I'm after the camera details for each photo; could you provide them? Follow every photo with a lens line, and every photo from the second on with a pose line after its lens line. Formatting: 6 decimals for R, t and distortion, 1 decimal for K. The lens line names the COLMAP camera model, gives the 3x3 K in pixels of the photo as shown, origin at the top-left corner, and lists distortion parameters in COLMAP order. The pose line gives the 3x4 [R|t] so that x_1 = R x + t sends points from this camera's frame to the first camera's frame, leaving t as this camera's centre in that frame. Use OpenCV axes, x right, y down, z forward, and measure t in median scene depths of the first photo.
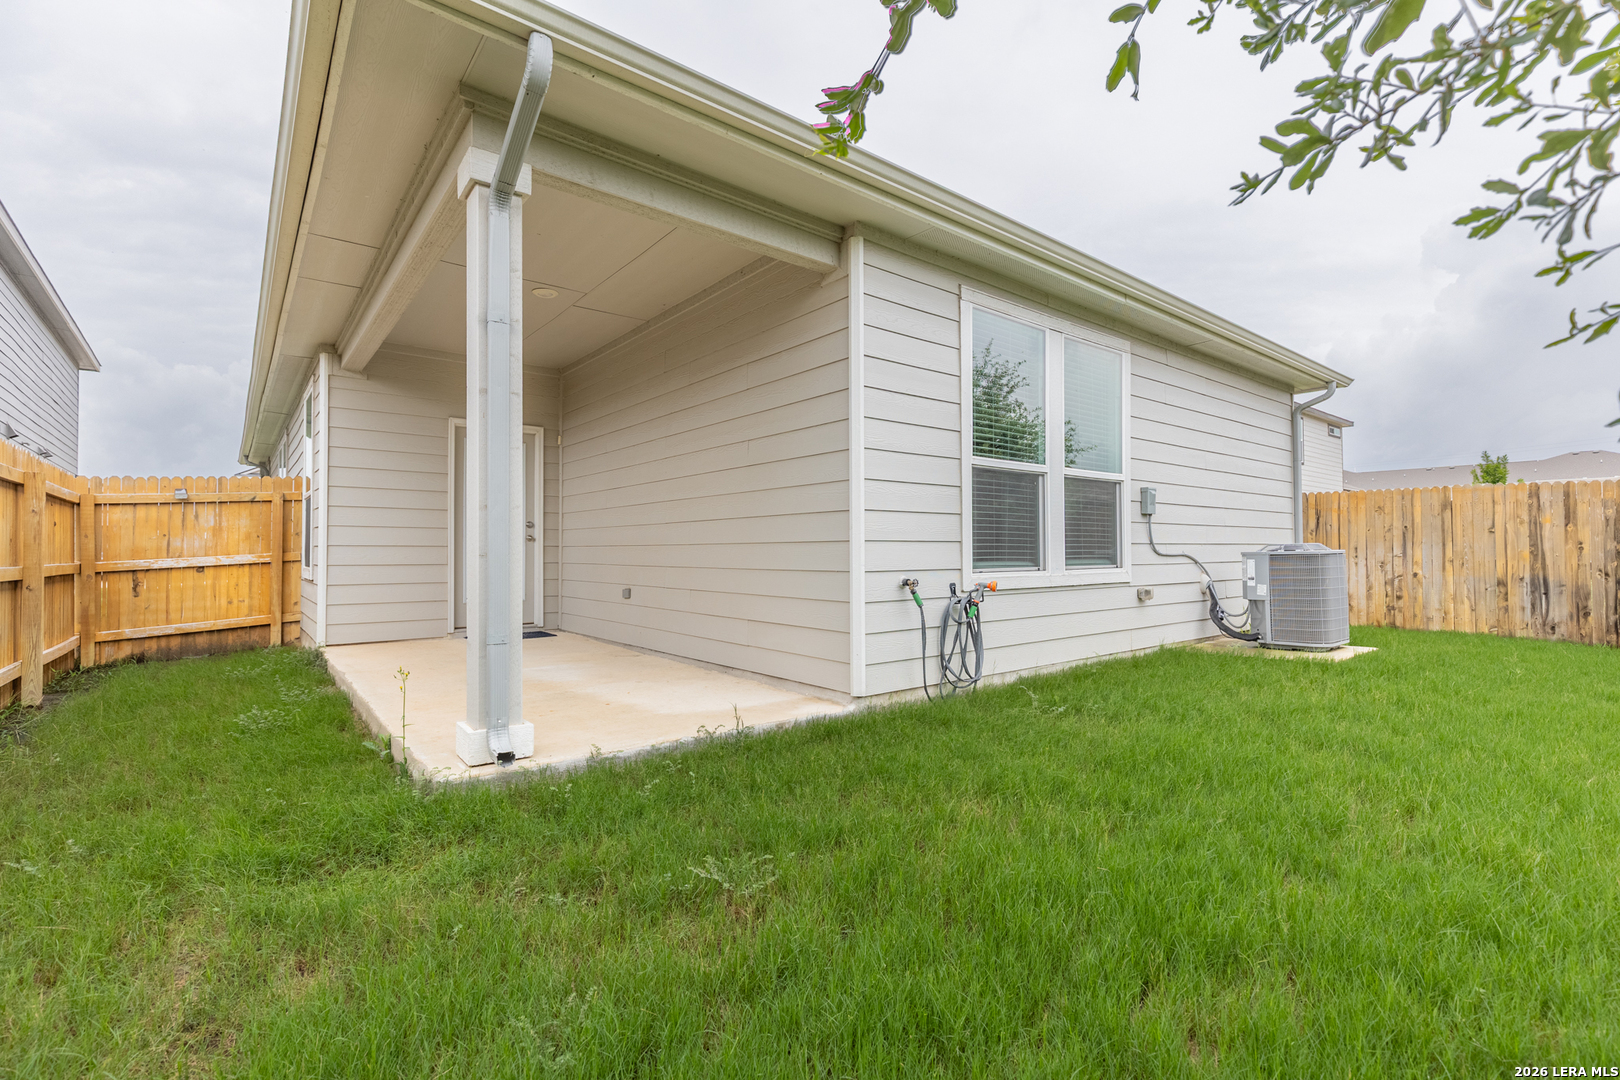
lens RADIAL K [[727.8, 0, 807.5], [0, 727.8, 542.7], [0, 0, 1]] dist [0.007091, -0.000858]
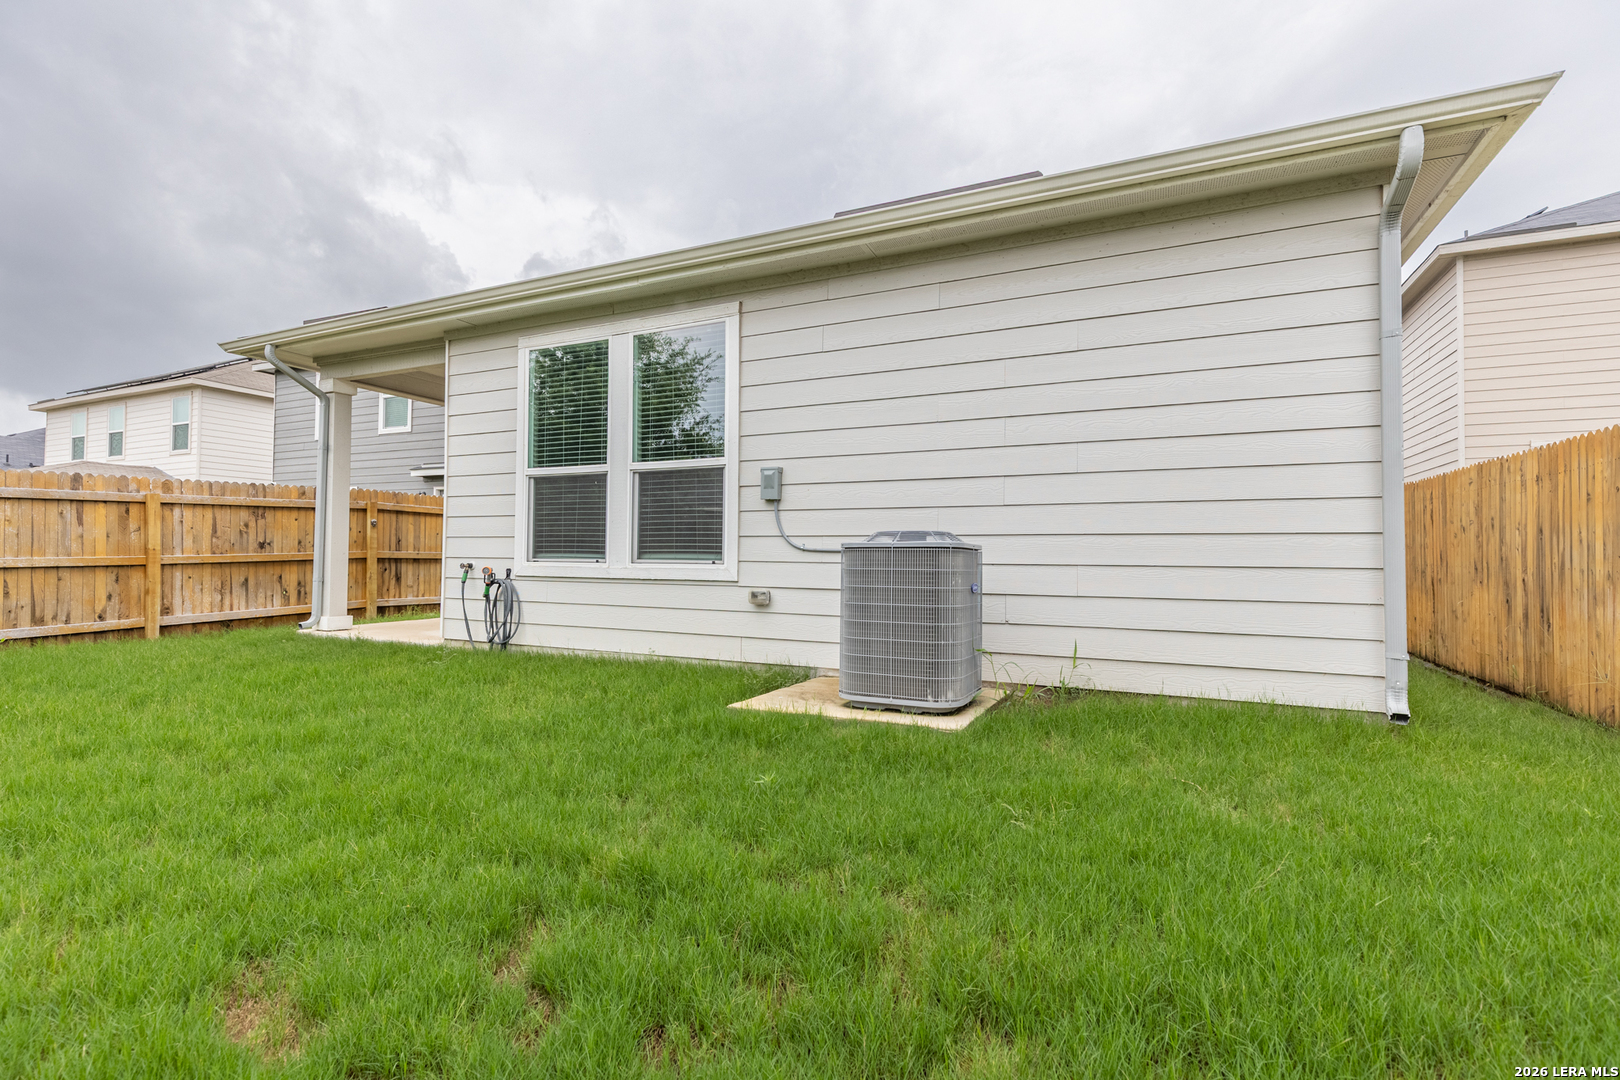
lens RADIAL K [[727.8, 0, 817.8], [0, 727.8, 538.7], [0, 0, 1]] dist [0.007091, -0.000858]
pose [[0.462339, -0.005830, -0.886684, 1.111315], [0.006823, 0.999972, -0.003018, 0.006255], [0.886677, -0.004654, 0.462366, 0.611725]]
